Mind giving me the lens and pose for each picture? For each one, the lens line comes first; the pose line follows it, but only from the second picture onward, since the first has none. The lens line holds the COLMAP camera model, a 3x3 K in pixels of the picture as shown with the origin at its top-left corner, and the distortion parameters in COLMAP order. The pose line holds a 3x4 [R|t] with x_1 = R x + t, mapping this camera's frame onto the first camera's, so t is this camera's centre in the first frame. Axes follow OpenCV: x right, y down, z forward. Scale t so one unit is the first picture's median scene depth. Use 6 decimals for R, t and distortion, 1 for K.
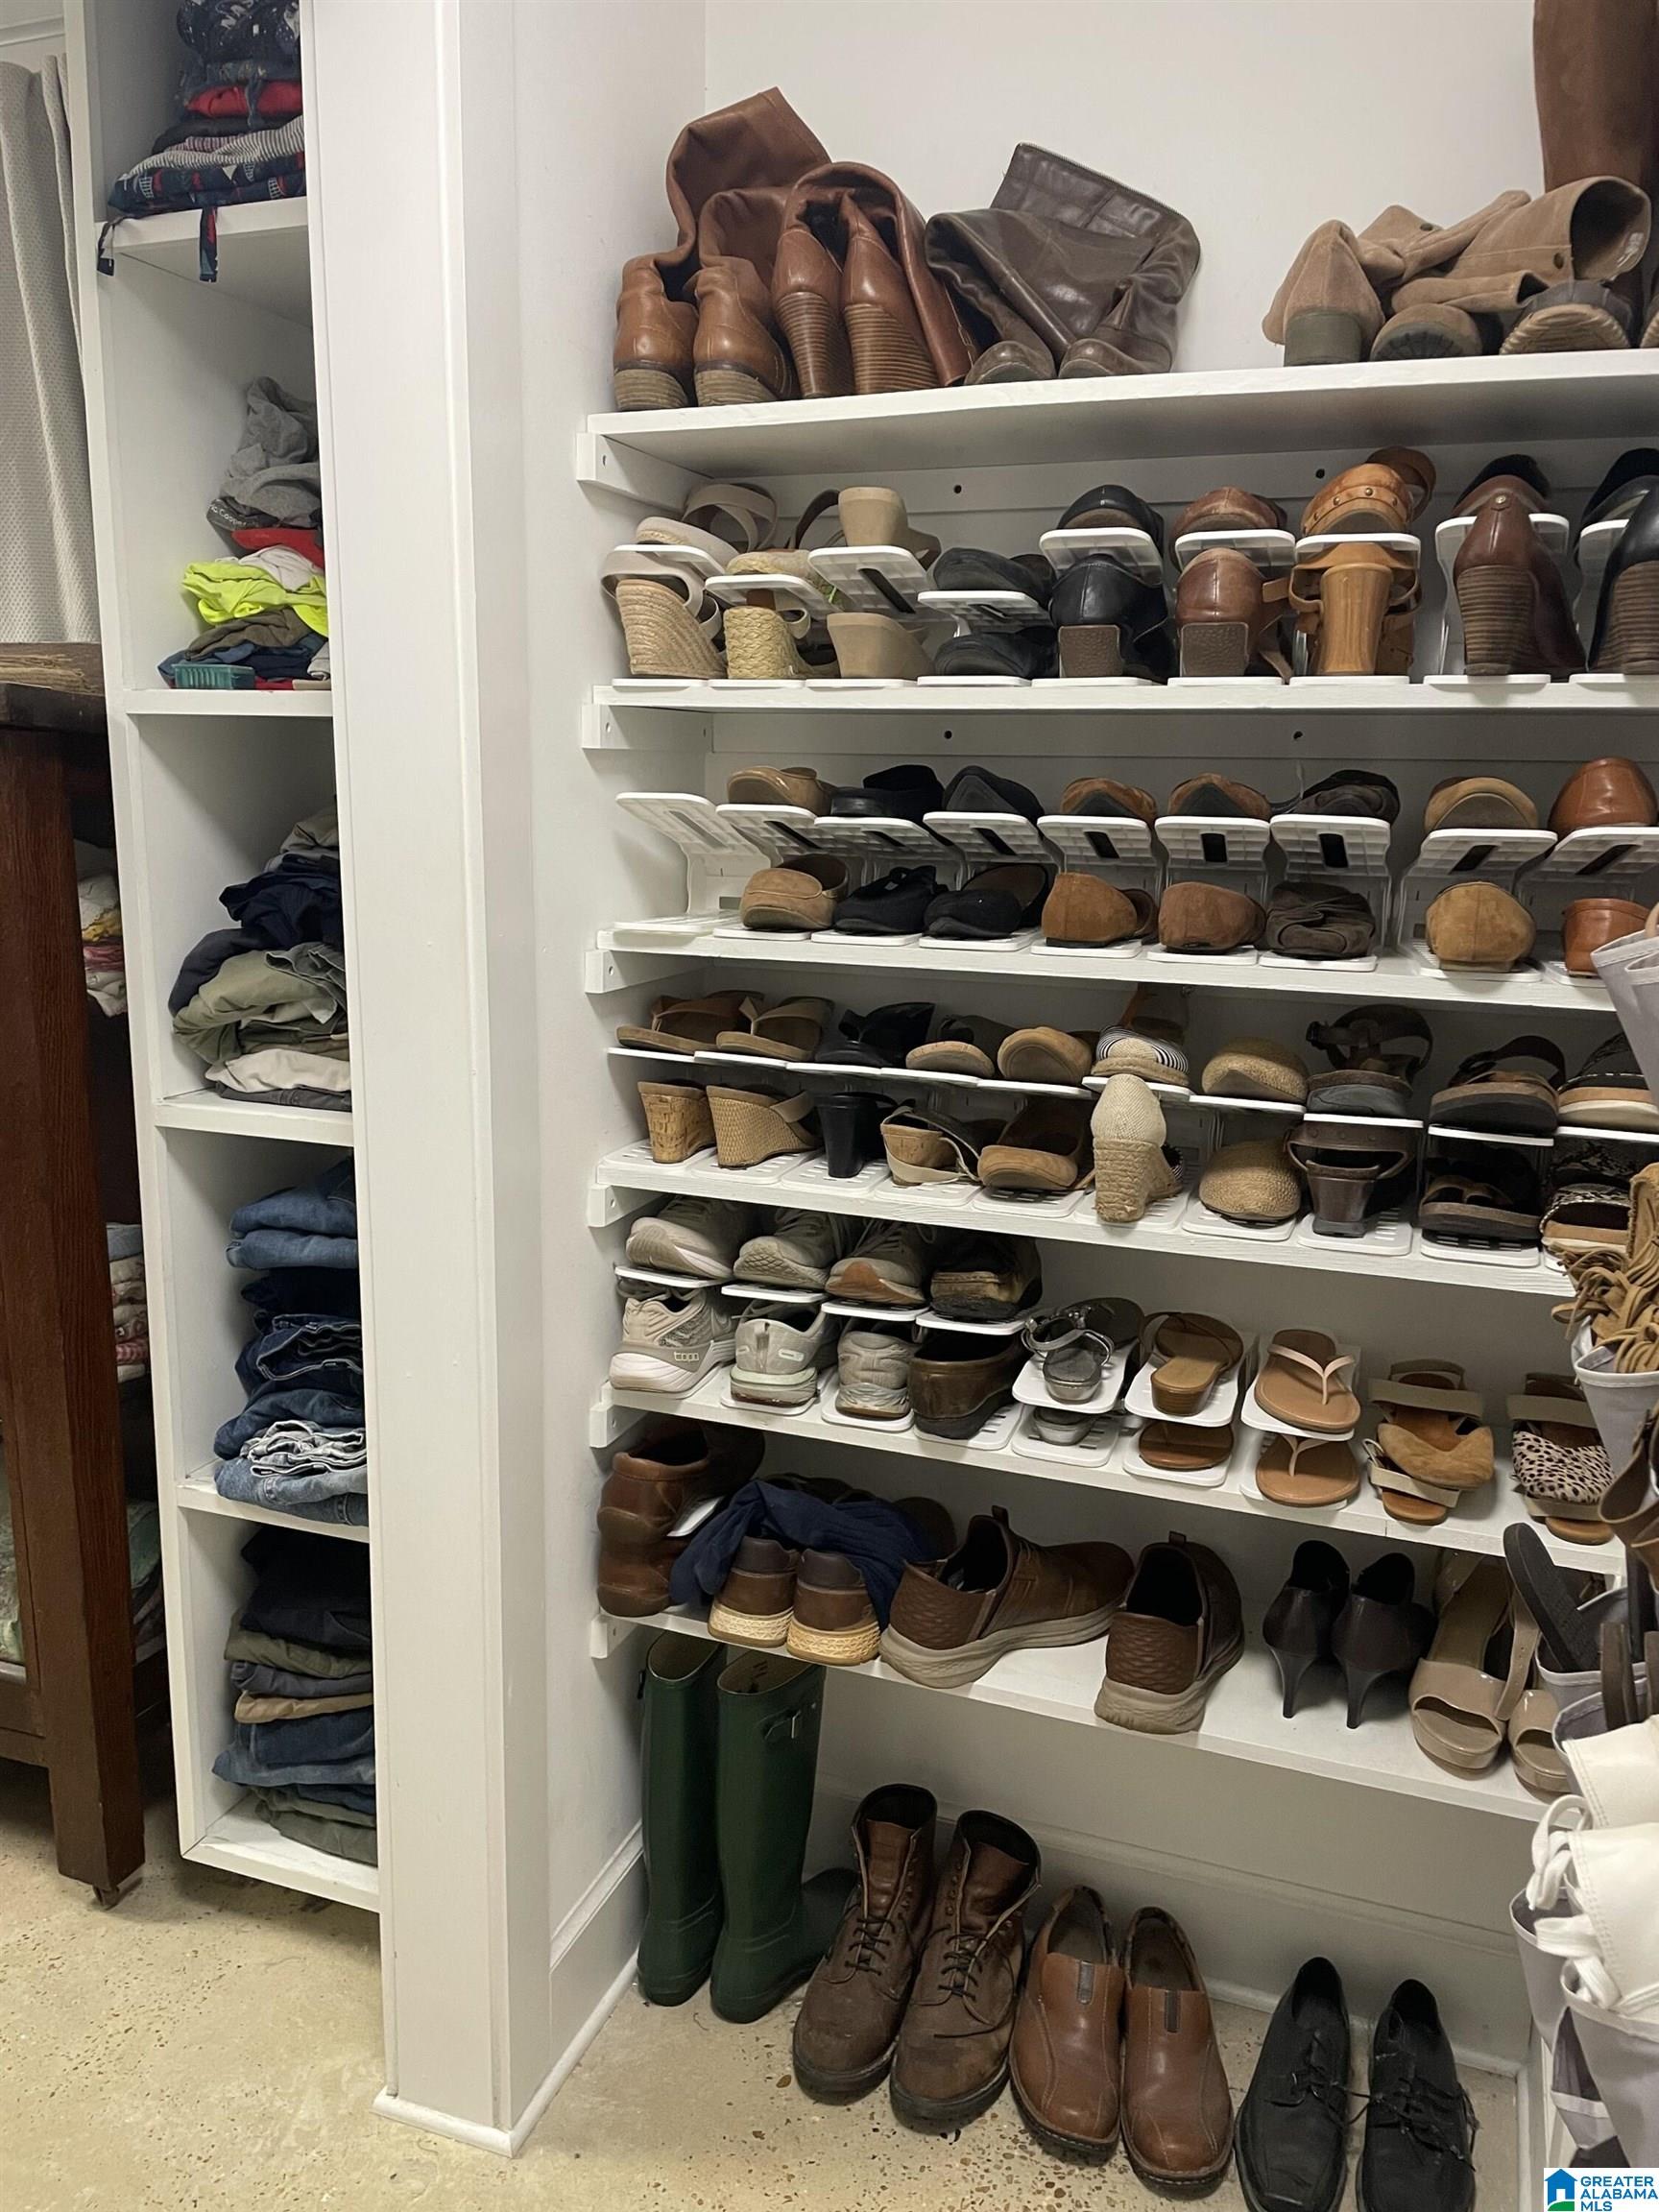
lens RADIAL K [[1679.8, 0, 808.1], [0, 1679.8, 1102.9], [0, 0, 1]] dist [0.092069, -0.116084]
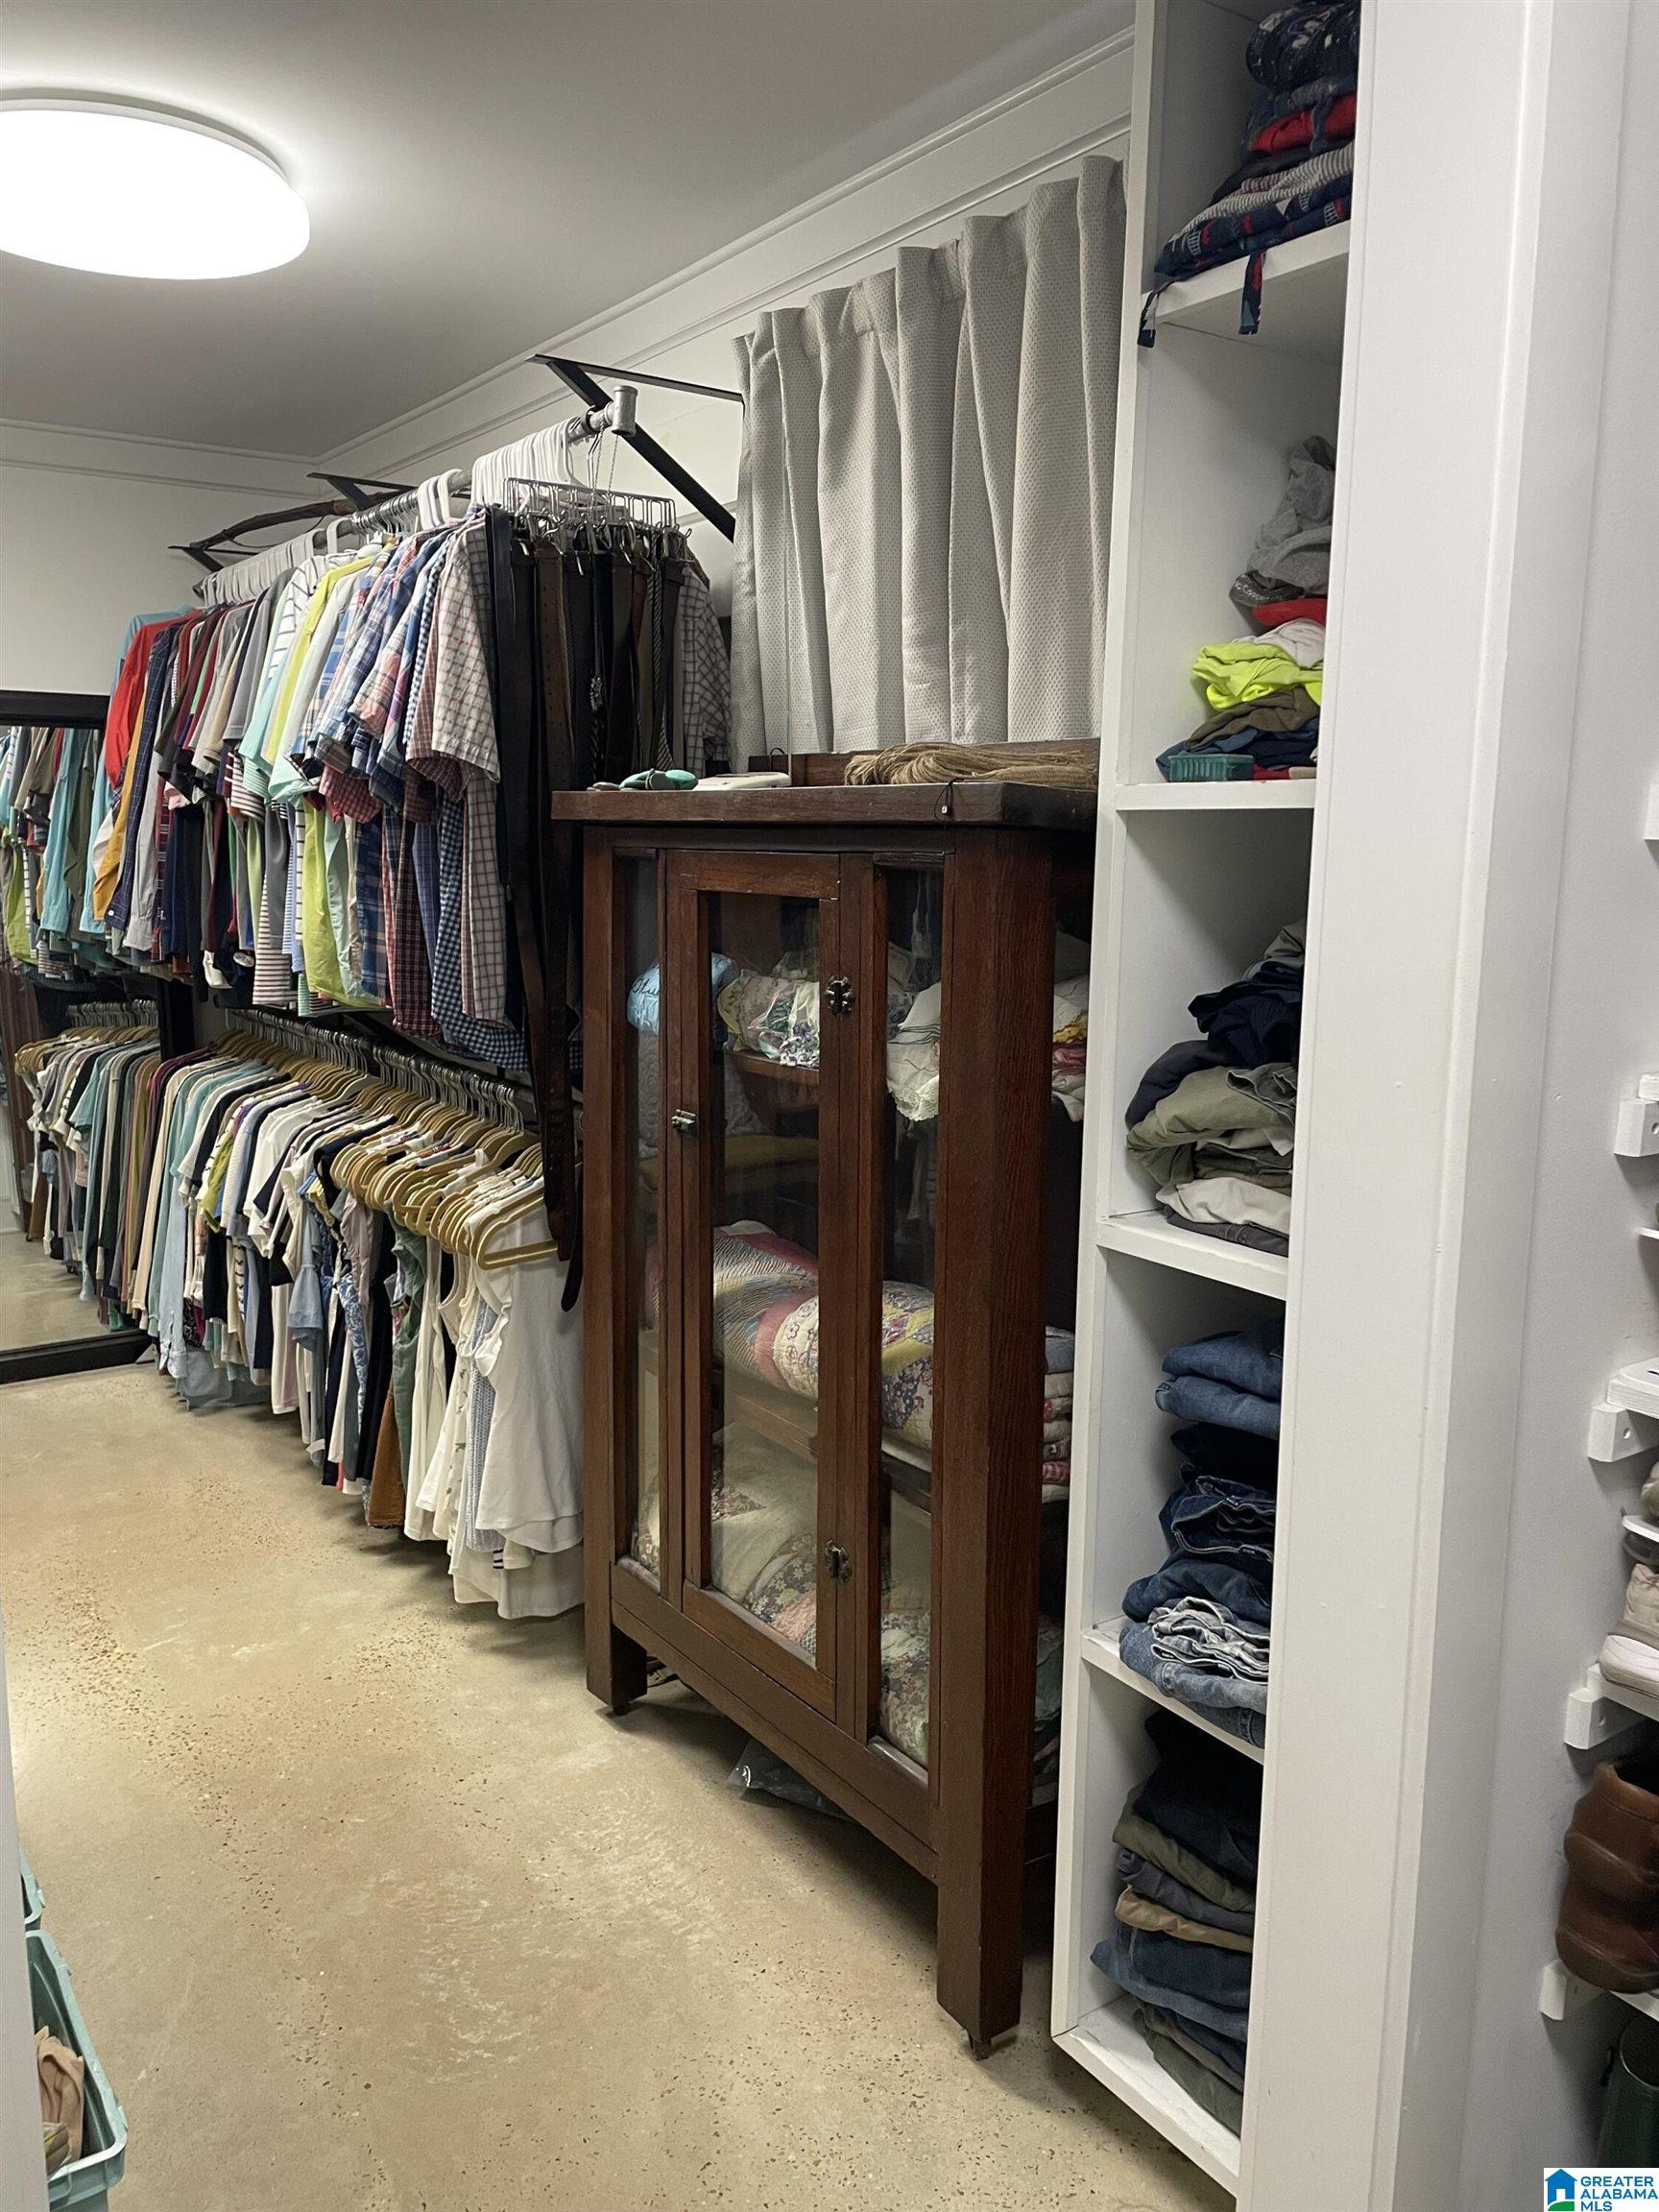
lens RADIAL K [[1679.8, 0, 808.1], [0, 1679.8, 1102.9], [0, 0, 1]] dist [0.092069, -0.116084]
pose [[0.821448, 0.085386, -0.563855, 0.001693], [-0.111102, 0.993744, -0.011372, -0.036644], [0.559356, 0.071987, 0.825796, 0.139982]]
